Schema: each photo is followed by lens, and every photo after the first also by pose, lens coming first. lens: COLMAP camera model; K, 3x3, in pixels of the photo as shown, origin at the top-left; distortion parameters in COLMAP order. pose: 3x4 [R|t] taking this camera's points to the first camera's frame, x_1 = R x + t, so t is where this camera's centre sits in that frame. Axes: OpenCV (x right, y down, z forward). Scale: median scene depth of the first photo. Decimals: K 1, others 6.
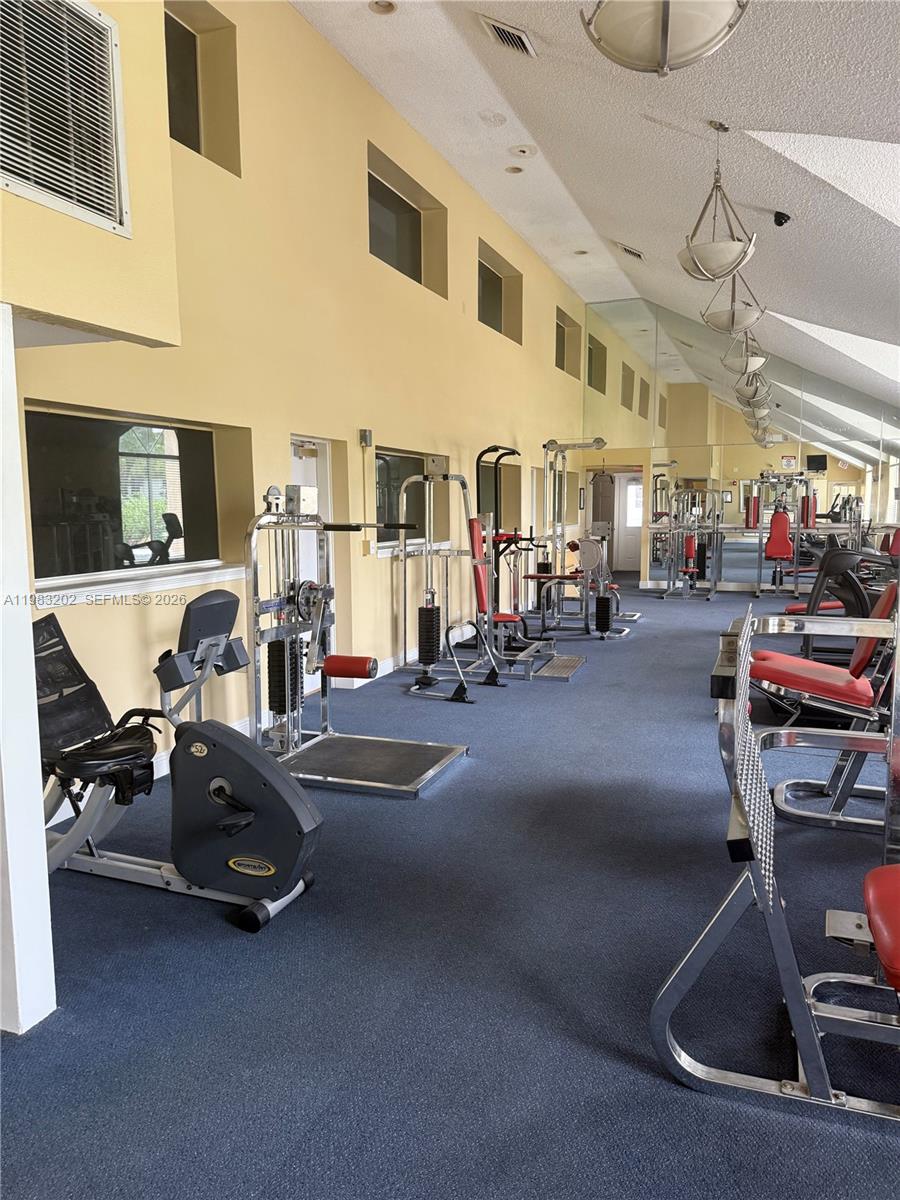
lens RADIAL K [[845.1, 0, 450.0], [0, 845.1, 600.0], [0, 0, 1]] dist [0.084021, -0.088438]
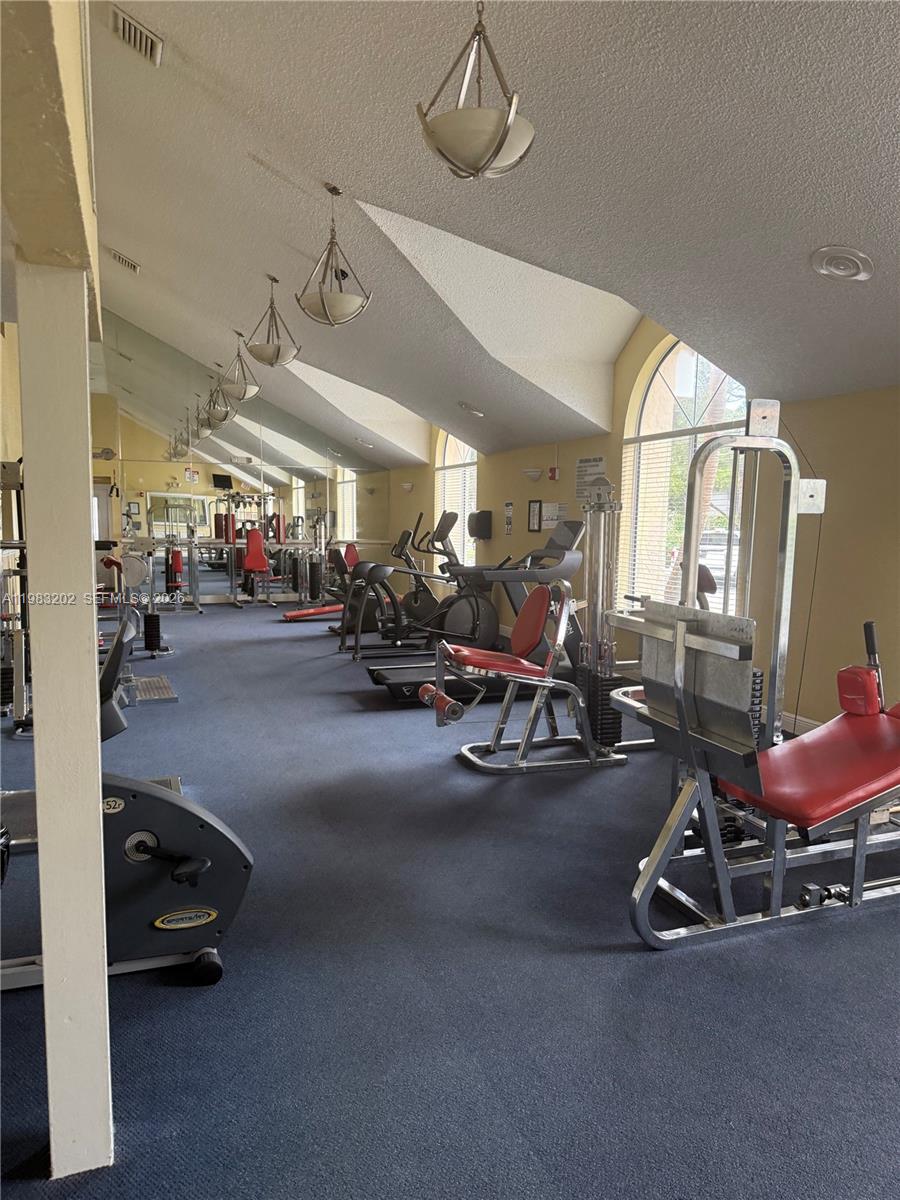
lens RADIAL K [[836.9, 0, 449.8], [0, 836.9, 608.9], [0, 0, 1]] dist [0.079305, -0.083893]
pose [[0.767948, -0.063114, 0.637395, -0.335766], [0.066762, 0.997600, 0.018345, -0.010810], [-0.637023, 0.028466, 0.770319, 0.062275]]
